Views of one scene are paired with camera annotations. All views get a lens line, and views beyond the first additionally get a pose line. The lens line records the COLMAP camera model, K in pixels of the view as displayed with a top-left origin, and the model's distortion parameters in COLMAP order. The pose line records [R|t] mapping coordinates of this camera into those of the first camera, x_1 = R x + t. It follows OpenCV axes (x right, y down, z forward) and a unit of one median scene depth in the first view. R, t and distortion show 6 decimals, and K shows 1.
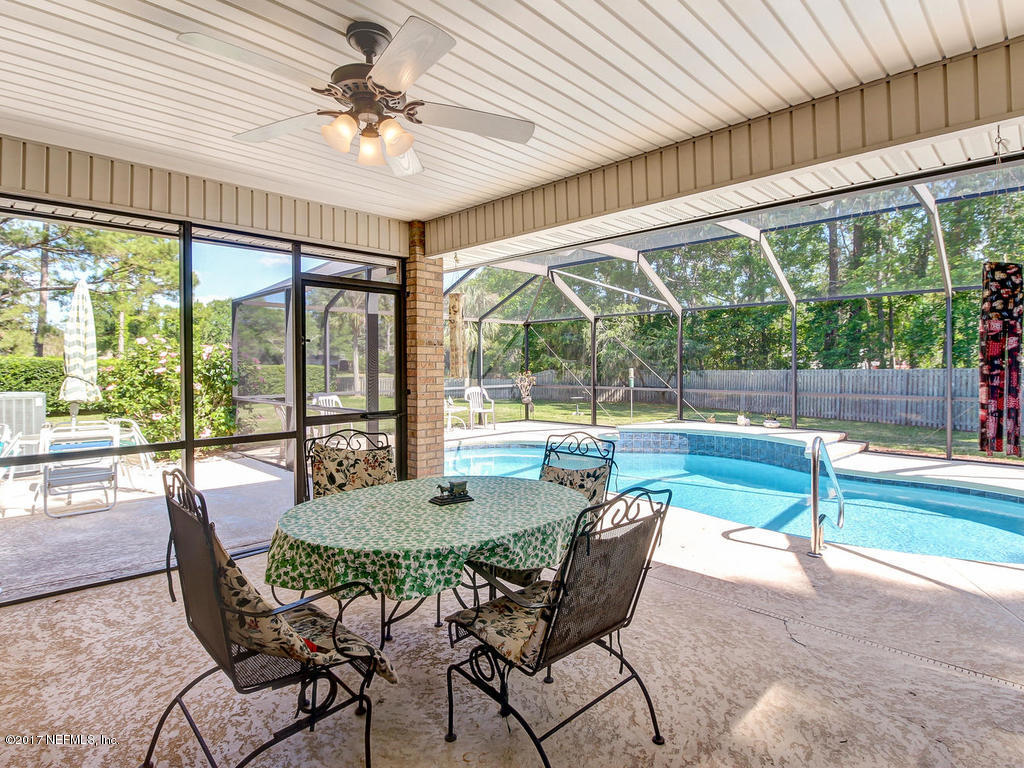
lens RADIAL K [[546.3, 0, 514.2], [0, 546.3, 369.9], [0, 0, 1]] dist [-0.001188, -0.007410]
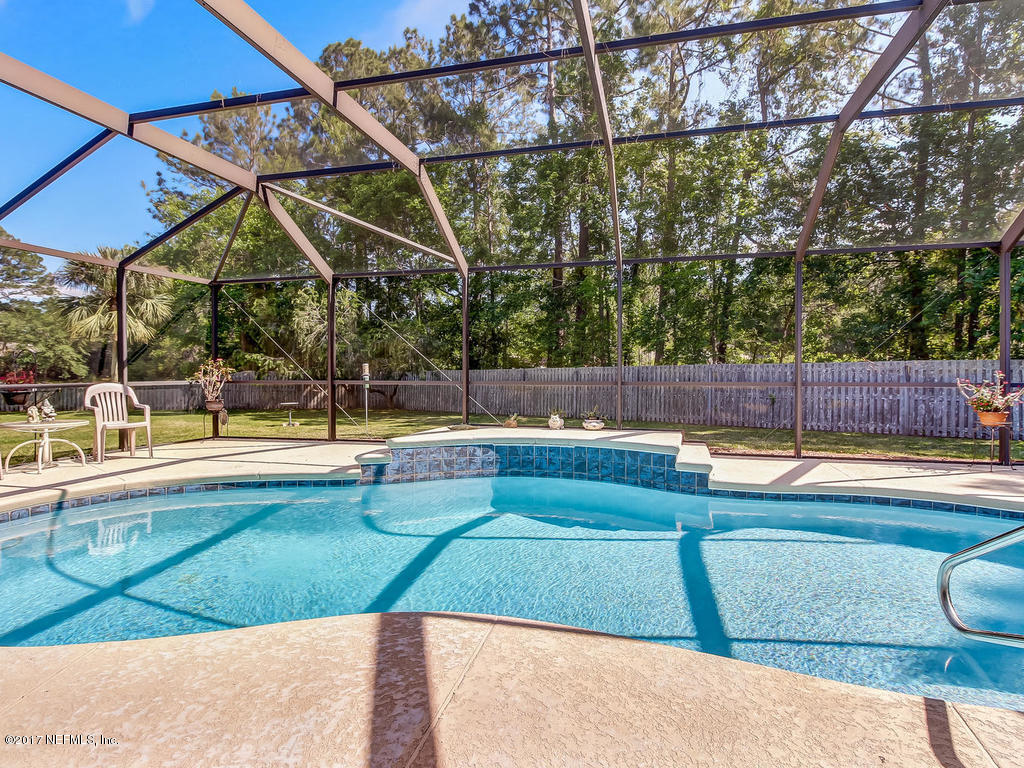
lens RADIAL K [[546.3, 0, 514.6], [0, 546.3, 378.0], [0, 0, 1]] dist [-0.001188, -0.007410]
pose [[0.862570, -0.002115, 0.505933, 0.004225], [0.001984, 0.999998, 0.000798, 0.051752], [-0.505933, 0.000315, 0.862573, 0.619666]]
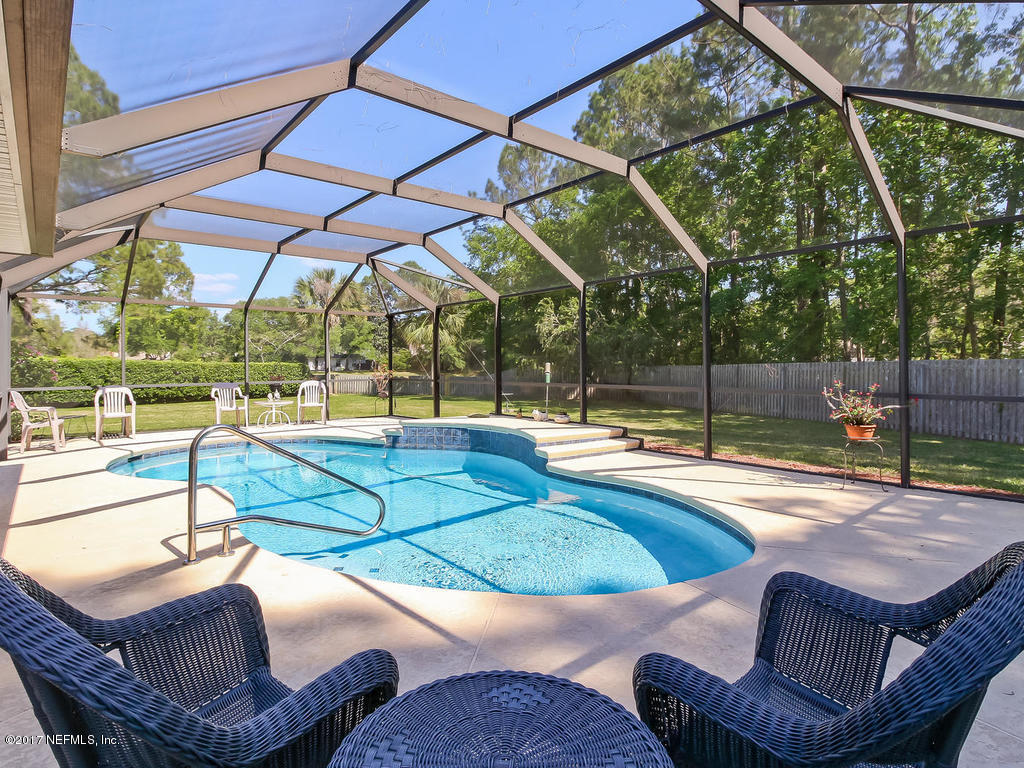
lens RADIAL K [[546.3, 0, 519.4], [0, 546.3, 366.7], [0, 0, 1]] dist [-0.001188, -0.007410]
pose [[0.996280, -0.003812, -0.086092, 0.721314], [0.003405, 0.999982, -0.004873, 0.023639], [0.086109, 0.004561, 0.996275, 0.124119]]
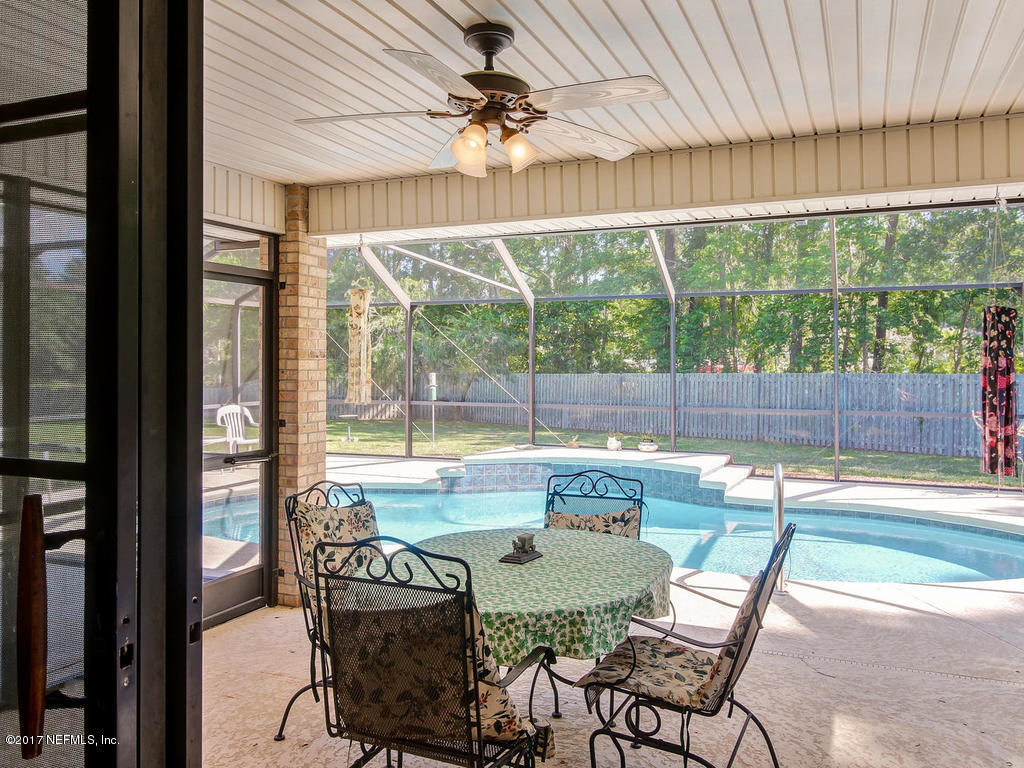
lens RADIAL K [[825.7, 0, 505.9], [0, 825.7, 359.2], [0, 0, 1]] dist [0.010255, -0.006829]
pose [[0.932321, 0.003680, 0.361613, -0.242009], [0.000636, 0.999930, -0.011815, -0.023242], [-0.361632, 0.011246, 0.932253, -0.082550]]
